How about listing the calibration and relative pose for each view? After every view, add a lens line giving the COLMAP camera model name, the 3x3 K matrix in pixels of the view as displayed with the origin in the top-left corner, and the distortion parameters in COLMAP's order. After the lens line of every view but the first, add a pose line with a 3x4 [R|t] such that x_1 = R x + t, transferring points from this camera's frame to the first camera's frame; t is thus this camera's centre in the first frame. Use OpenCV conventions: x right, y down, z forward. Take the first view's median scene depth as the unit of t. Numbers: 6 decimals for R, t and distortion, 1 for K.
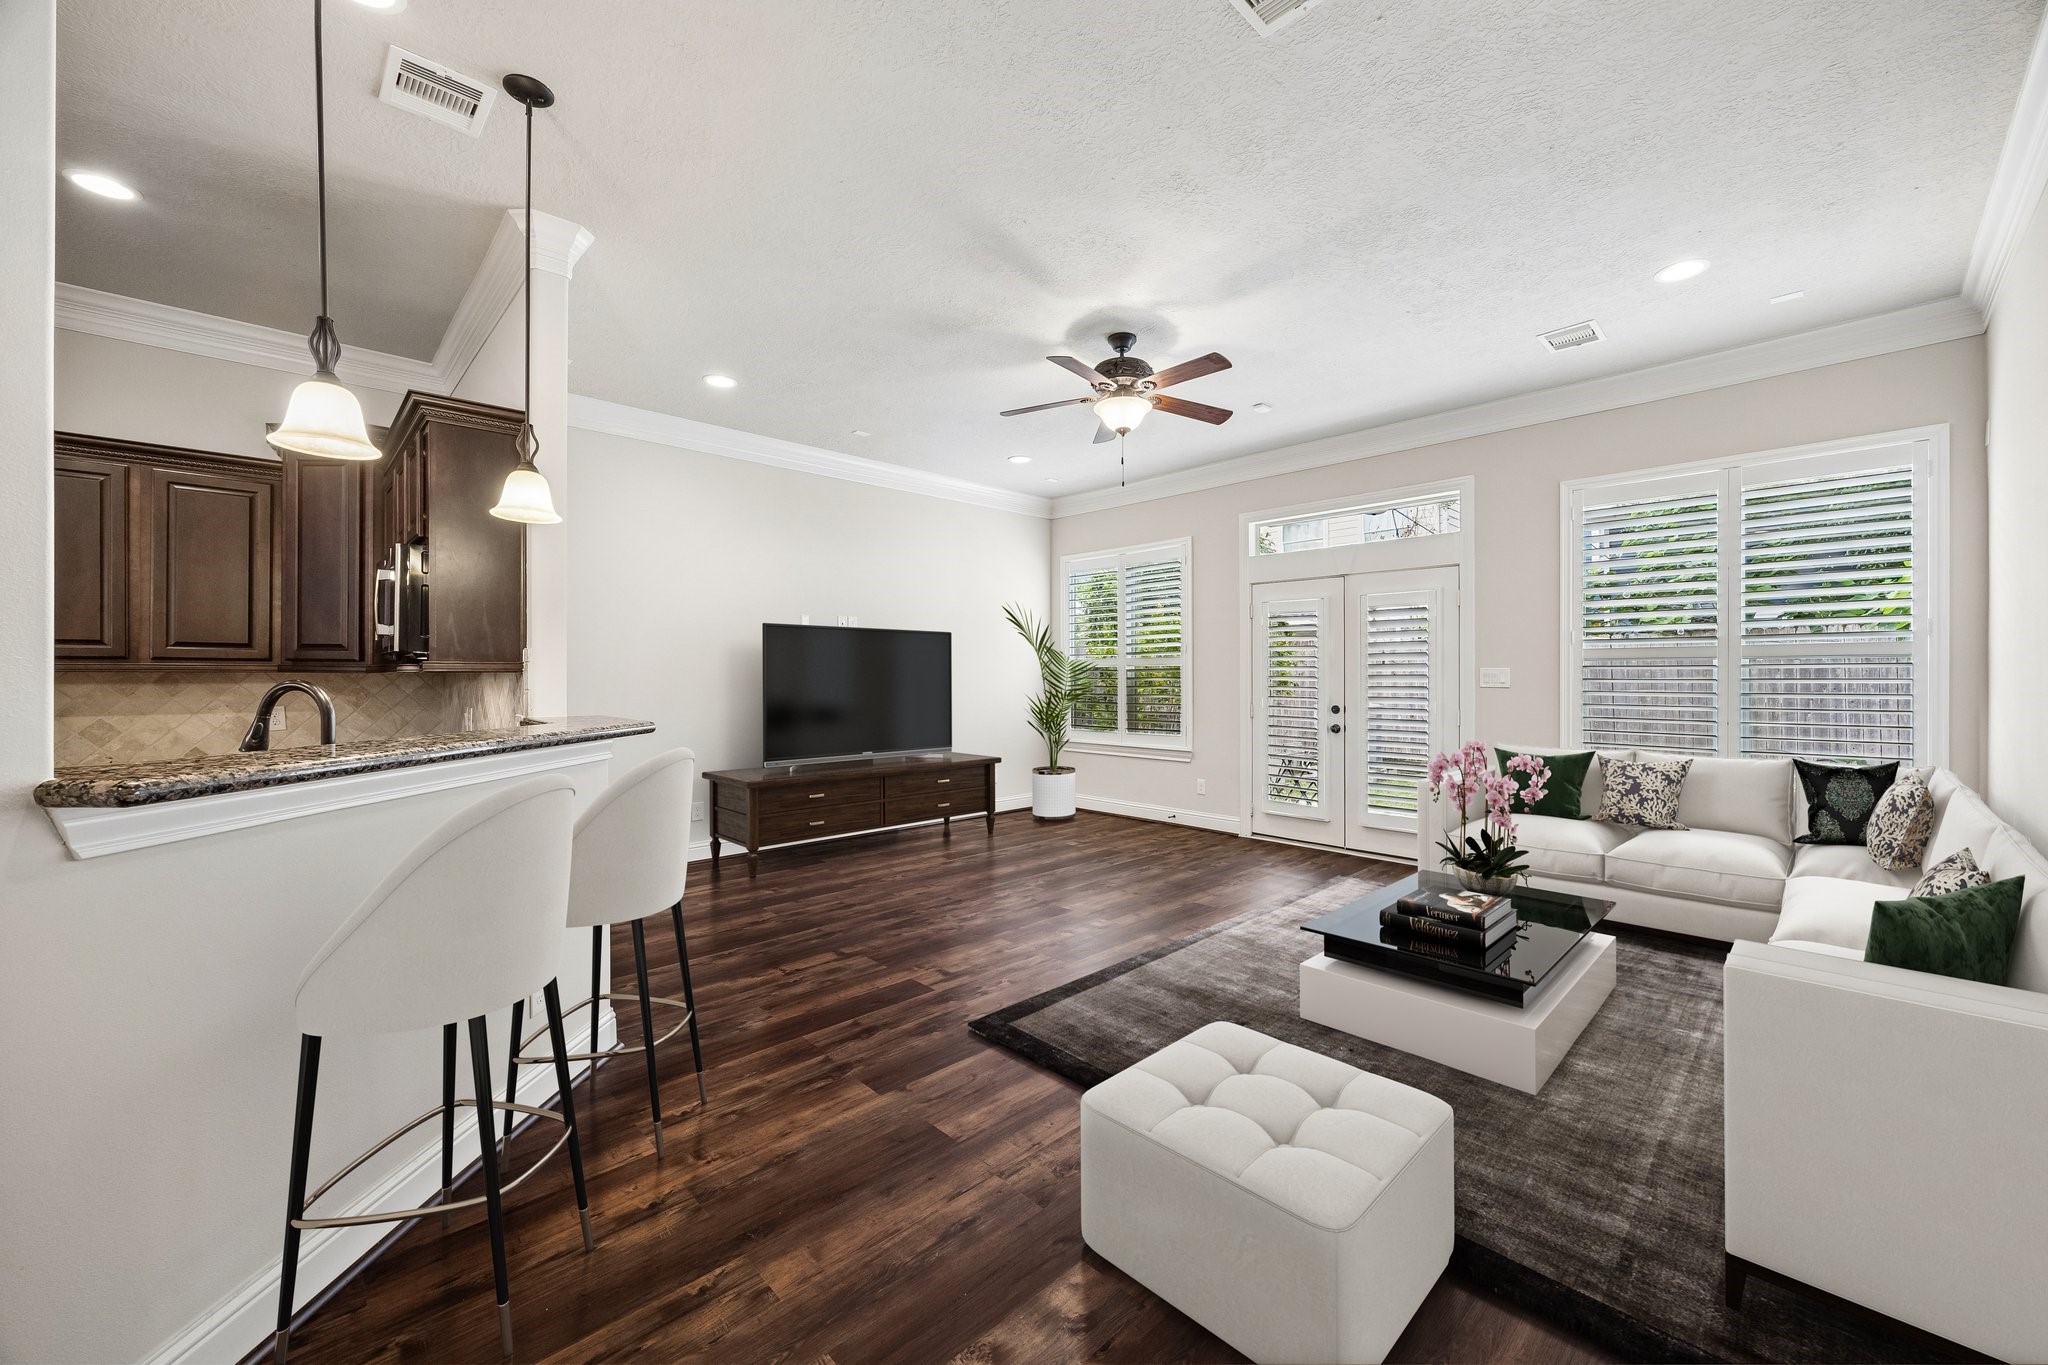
lens RADIAL K [[801.9, 0, 1021.7], [0, 801.9, 673.9], [0, 0, 1]] dist [-0.001433, -0.000928]
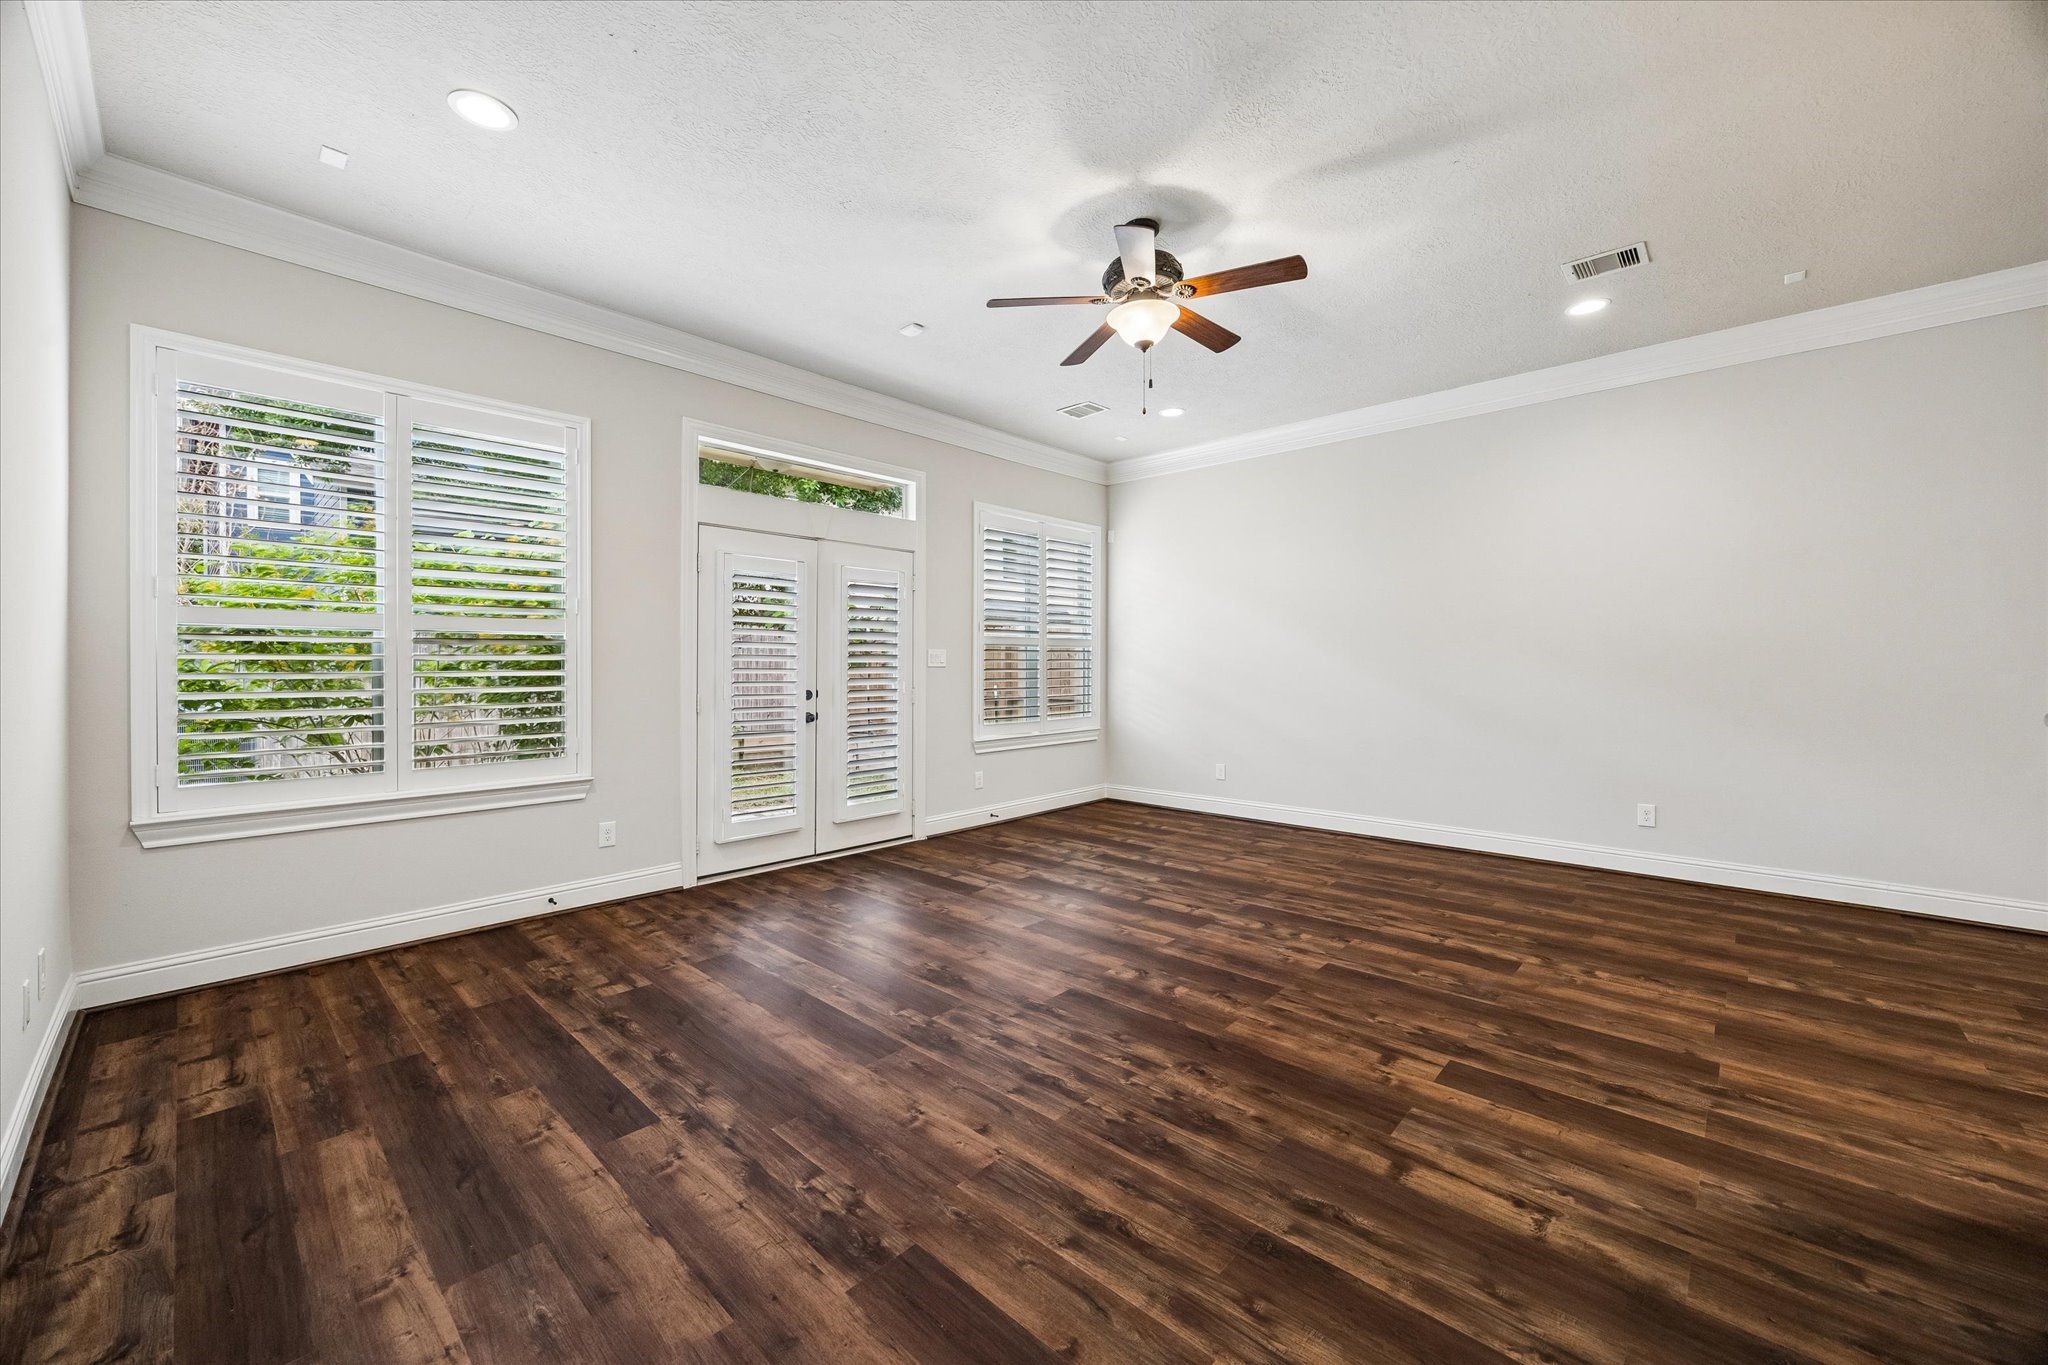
lens RADIAL K [[801.9, 0, 1024.9], [0, 801.9, 673.2], [0, 0, 1]] dist [-0.001433, -0.000928]
pose [[-0.081363, -0.006410, 0.996664, -0.669116], [0.001158, 0.999978, 0.006526, 0.022317], [-0.996684, 0.001685, -0.081354, 1.189840]]
